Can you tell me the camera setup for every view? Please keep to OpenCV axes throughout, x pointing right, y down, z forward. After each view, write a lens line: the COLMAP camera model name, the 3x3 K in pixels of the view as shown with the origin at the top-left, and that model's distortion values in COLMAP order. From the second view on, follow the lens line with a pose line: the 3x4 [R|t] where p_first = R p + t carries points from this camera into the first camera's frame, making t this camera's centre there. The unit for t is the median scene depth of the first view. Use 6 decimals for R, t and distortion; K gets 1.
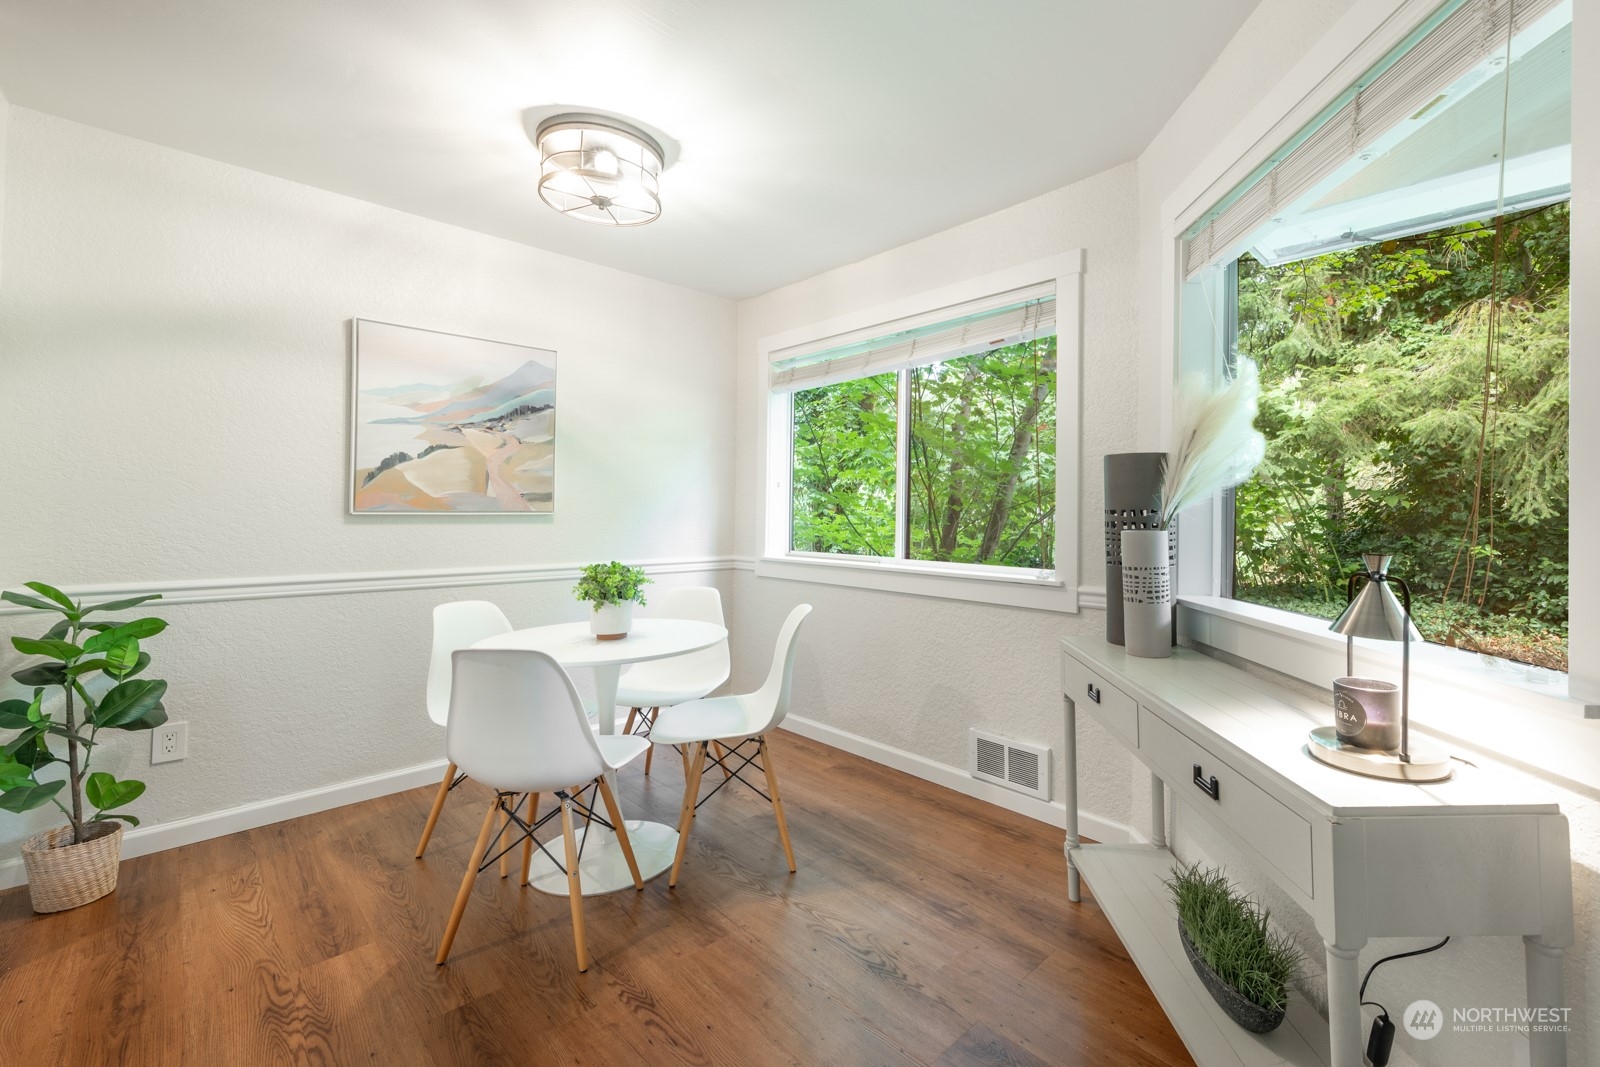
lens RADIAL K [[675.4, 0, 855.3], [0, 675.4, 488.3], [0, 0, 1]] dist [0.003007, 0.000223]
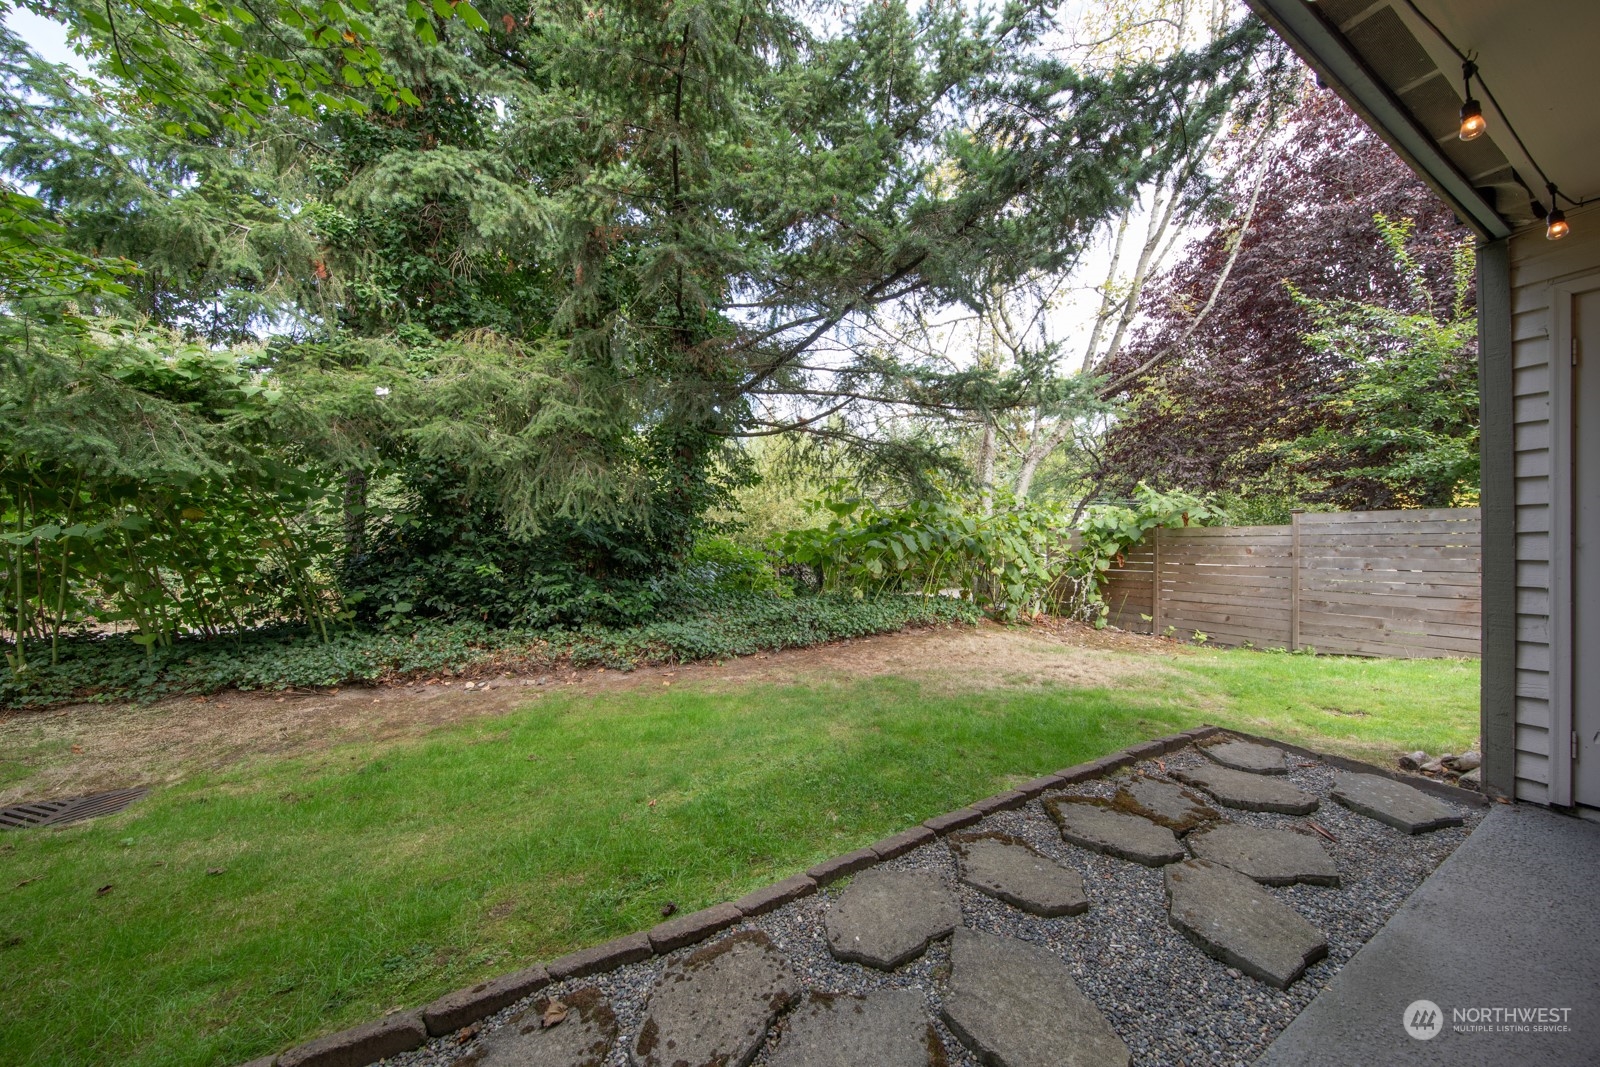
lens RADIAL K [[507.5, 0, 809.1], [0, 507.5, 550.5], [0, 0, 1]] dist [0.001543, -0.002068]
pose [[0.260510, -0.037069, 0.964759, 0.301605], [-0.018919, 0.998875, 0.043488, 0.021001], [-0.965286, -0.029582, 0.259516, 0.319183]]
